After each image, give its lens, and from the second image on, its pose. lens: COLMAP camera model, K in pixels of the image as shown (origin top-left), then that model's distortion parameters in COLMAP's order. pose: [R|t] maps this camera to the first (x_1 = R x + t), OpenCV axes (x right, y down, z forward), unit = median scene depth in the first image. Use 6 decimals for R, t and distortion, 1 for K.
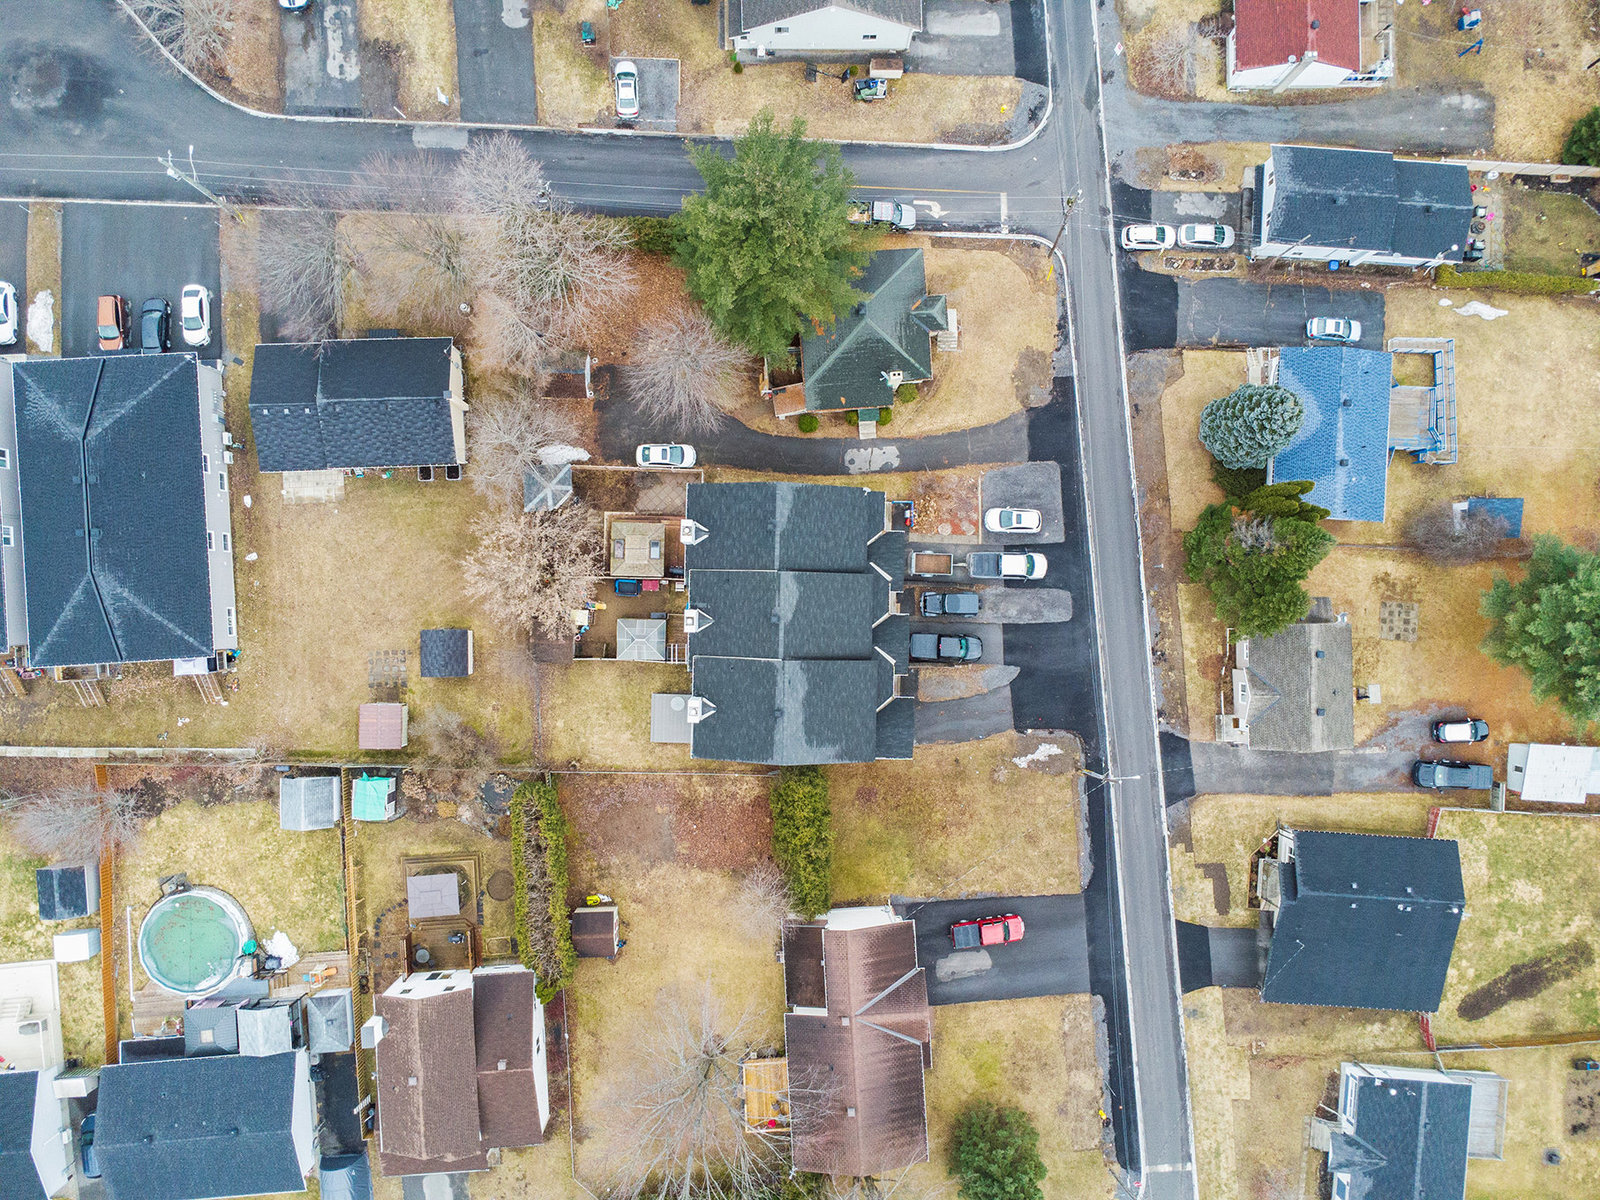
lens RADIAL K [[1159.0, 0, 800.0], [0, 1159.0, 600.0], [0, 0, 1]] dist [0.015851, -0.014787]
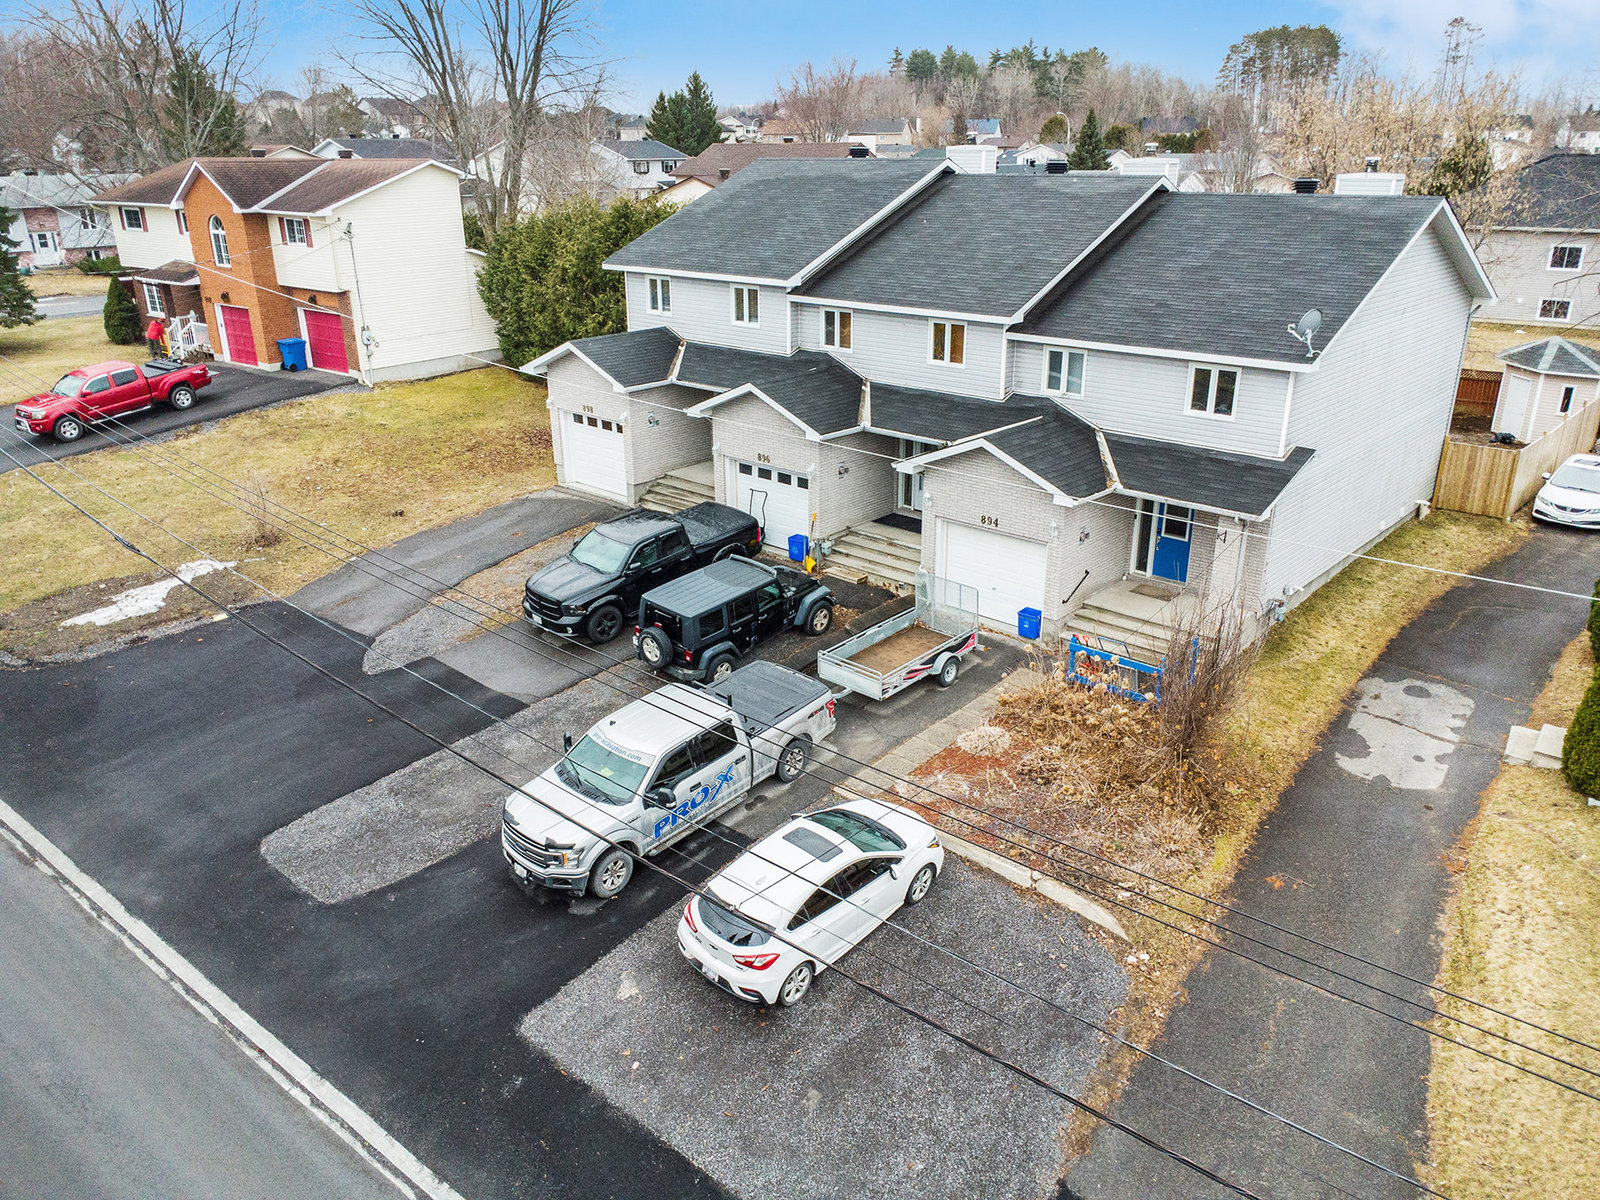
lens RADIAL K [[1159.0, 0, 800.0], [0, 1159.0, 600.0], [0, 0, 1]] dist [0.015851, -0.014787]
pose [[-0.658226, 0.256219, -0.707878, 0.306945], [-0.752787, -0.232920, 0.615679, -0.169840], [-0.007131, 0.938137, 0.346192, 0.901451]]
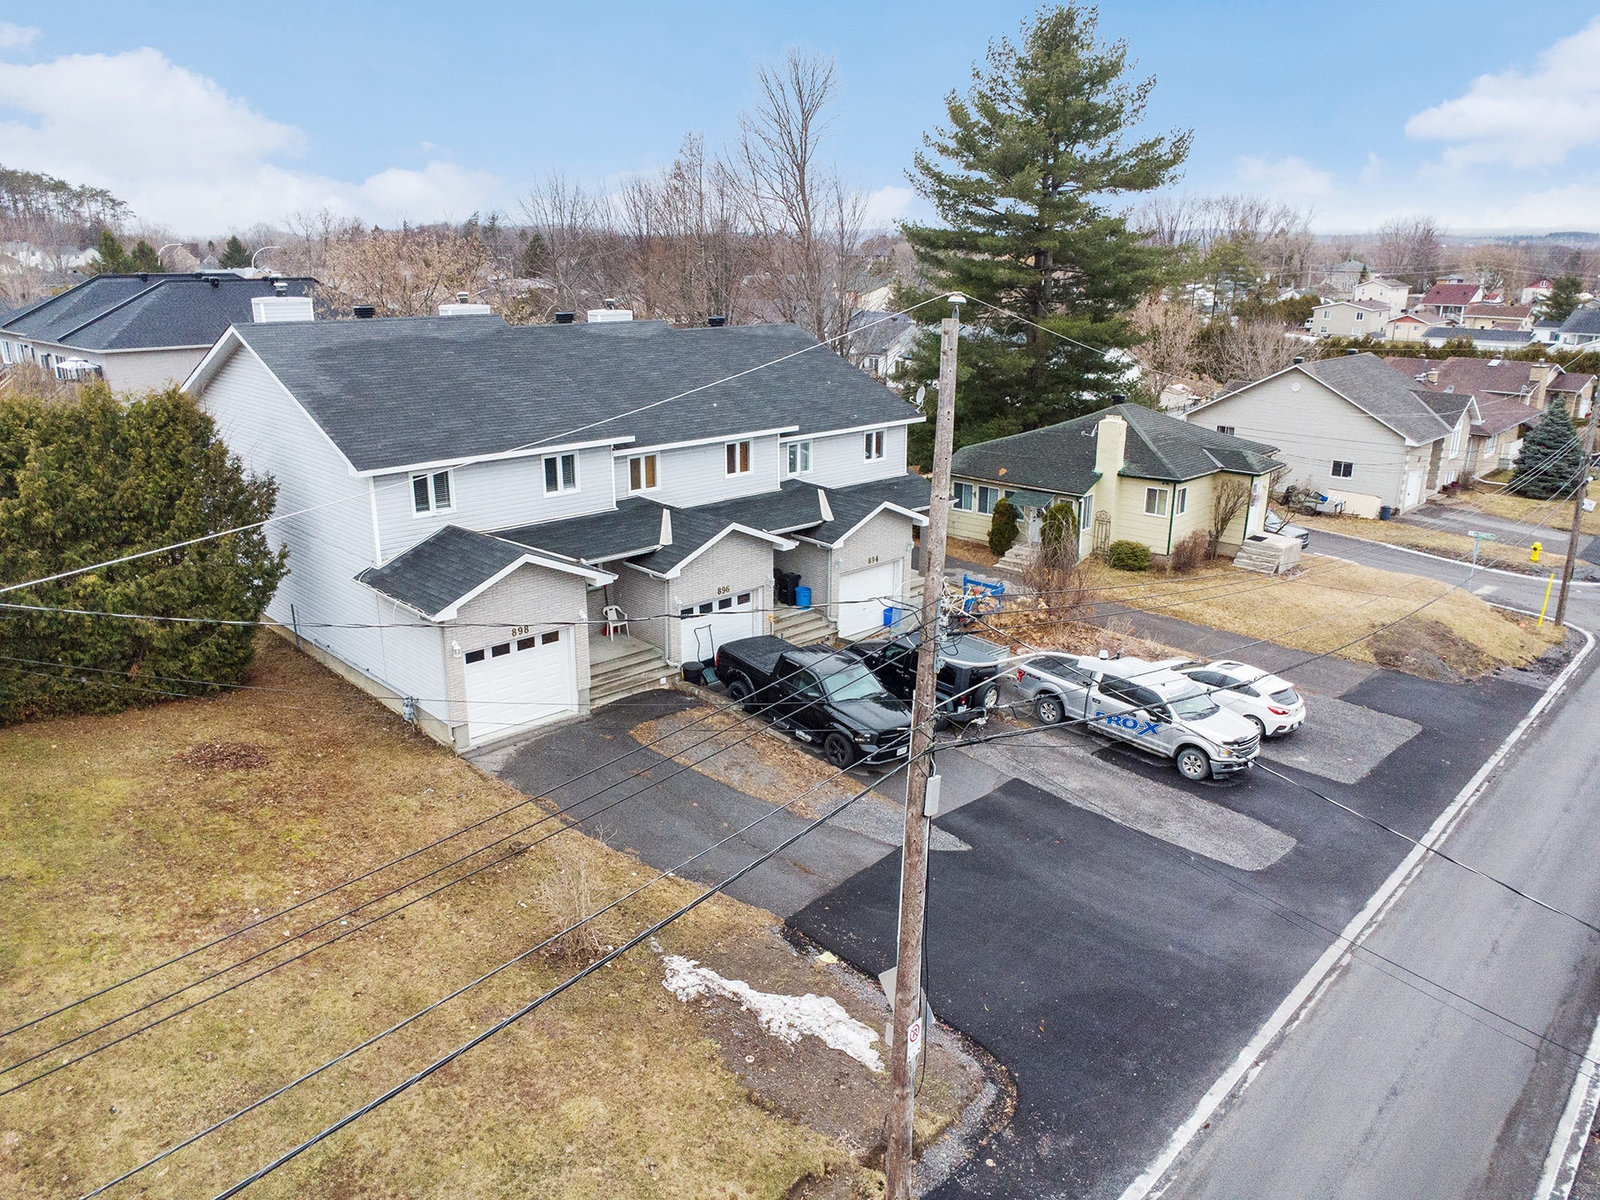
lens RADIAL K [[1159.0, 0, 800.0], [0, 1159.0, 600.0], [0, 0, 1]] dist [0.015851, -0.014787]
pose [[0.706060, 0.189034, -0.682456, 0.328830], [-0.708034, 0.206042, -0.675451, 0.248080], [0.012932, 0.960111, 0.279320, 0.882795]]
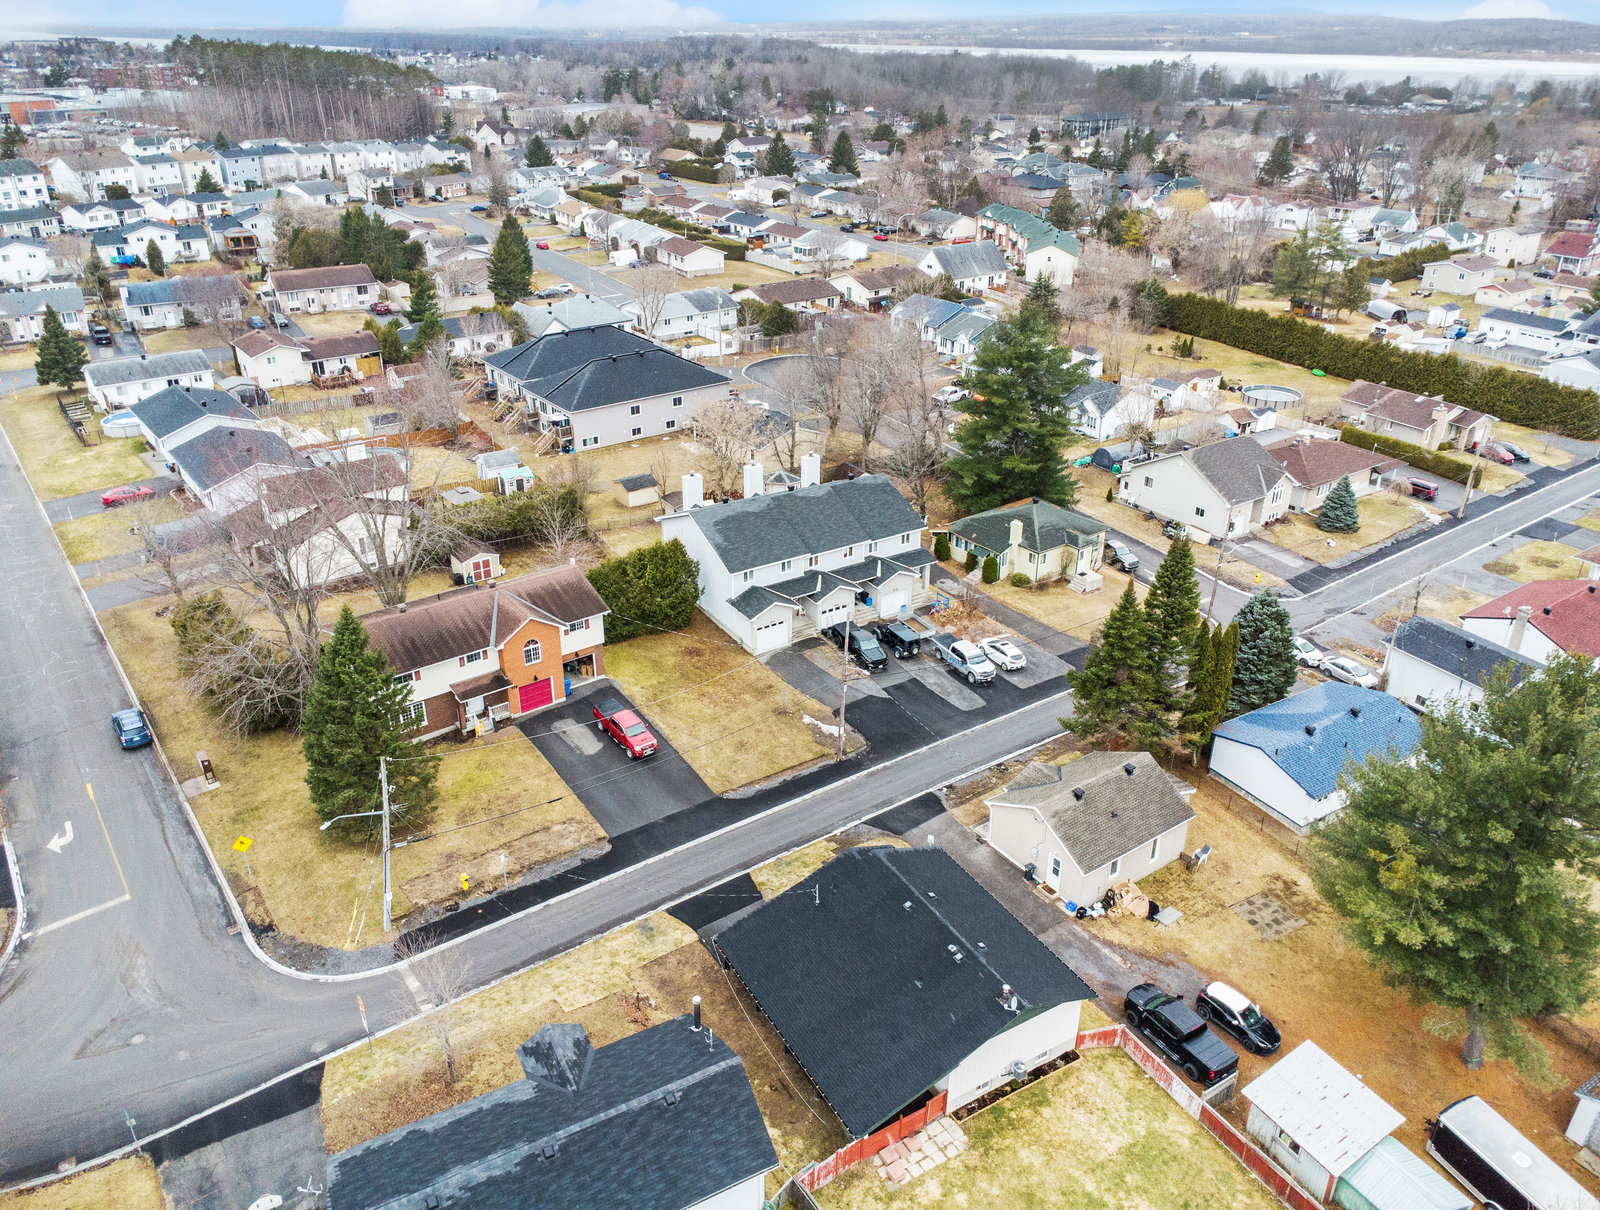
lens RADIAL K [[1149.0, 0, 804.7], [0, 1149.0, 609.2], [0, 0, 1]] dist [0.013753, -0.008802]
pose [[0.558066, 0.361186, -0.747066, 0.830842], [-0.829760, 0.251280, -0.498353, 0.568930], [0.007724, 0.898000, 0.439928, 0.527569]]
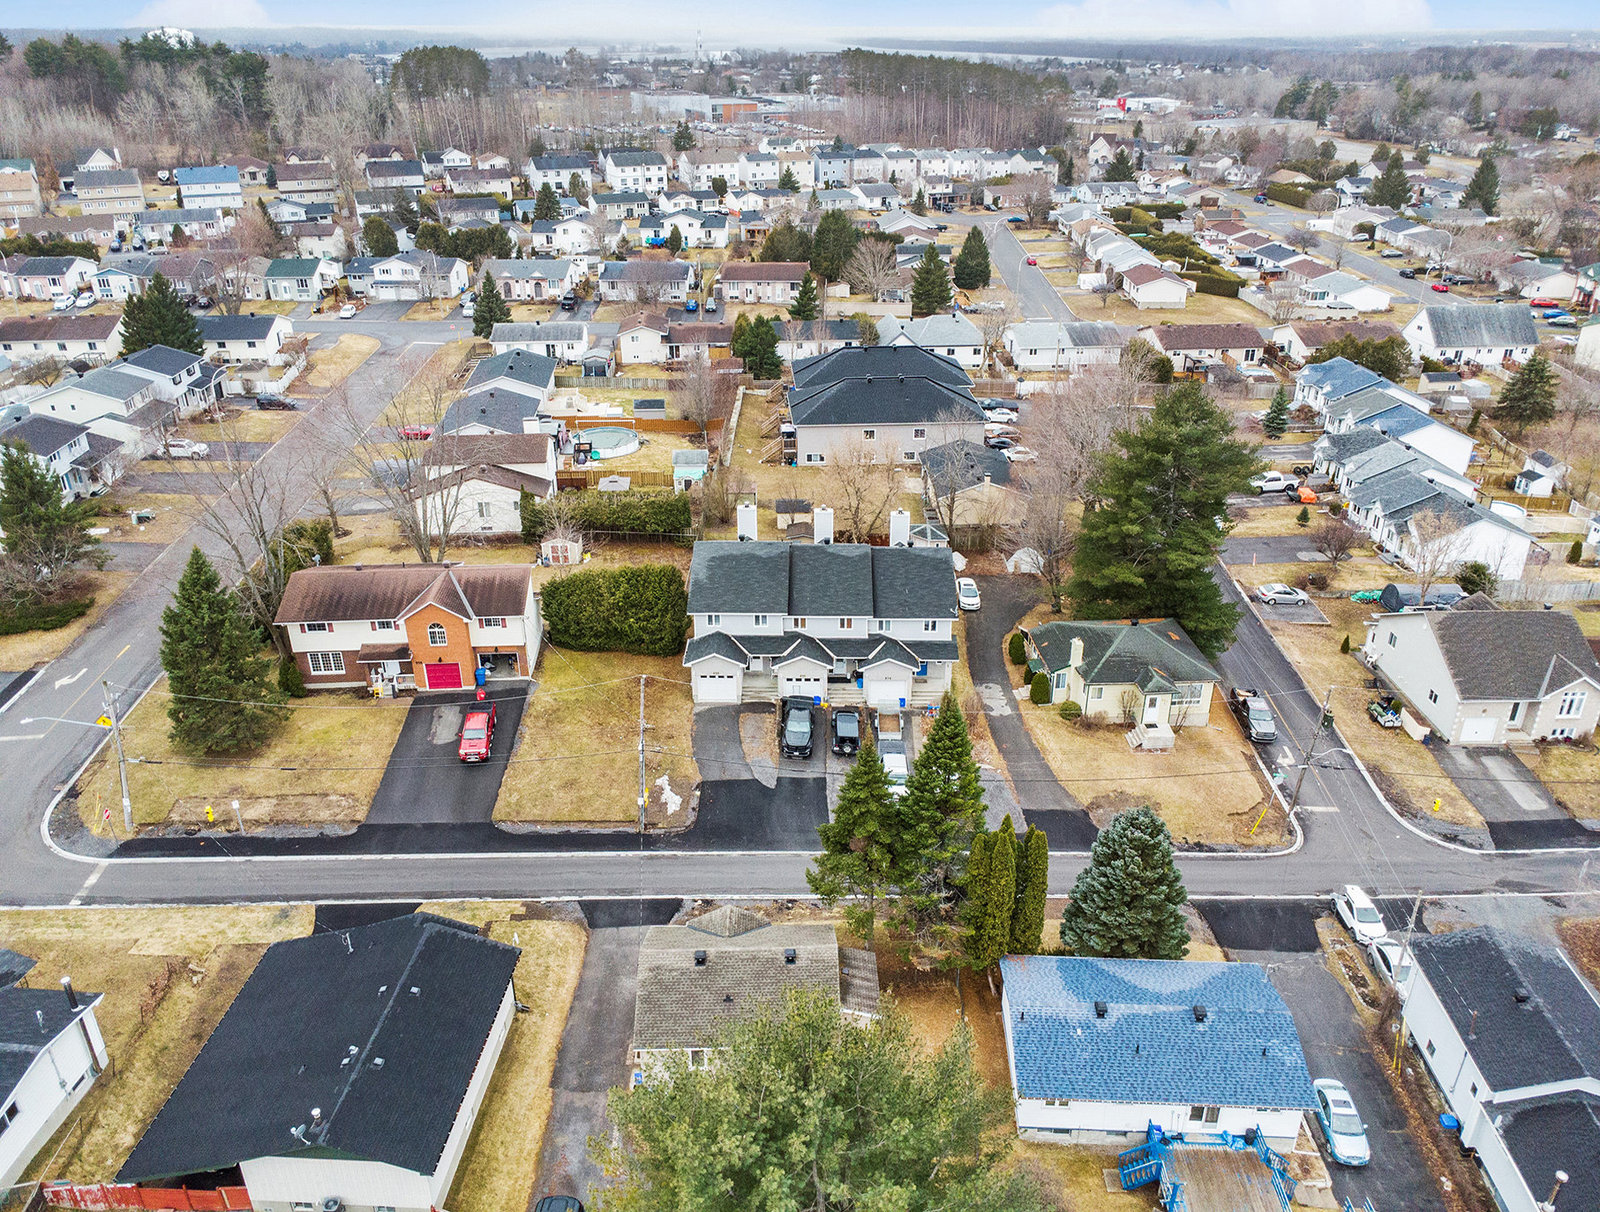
lens RADIAL K [[1149.0, 0, 804.7], [0, 1149.0, 610.2], [0, 0, 1]] dist [0.013753, -0.008802]
pose [[0.006352, 0.430025, -0.902795, 0.893974], [-0.999969, 0.006904, -0.003747, 0.038482], [0.004622, 0.902791, 0.430056, 0.528877]]
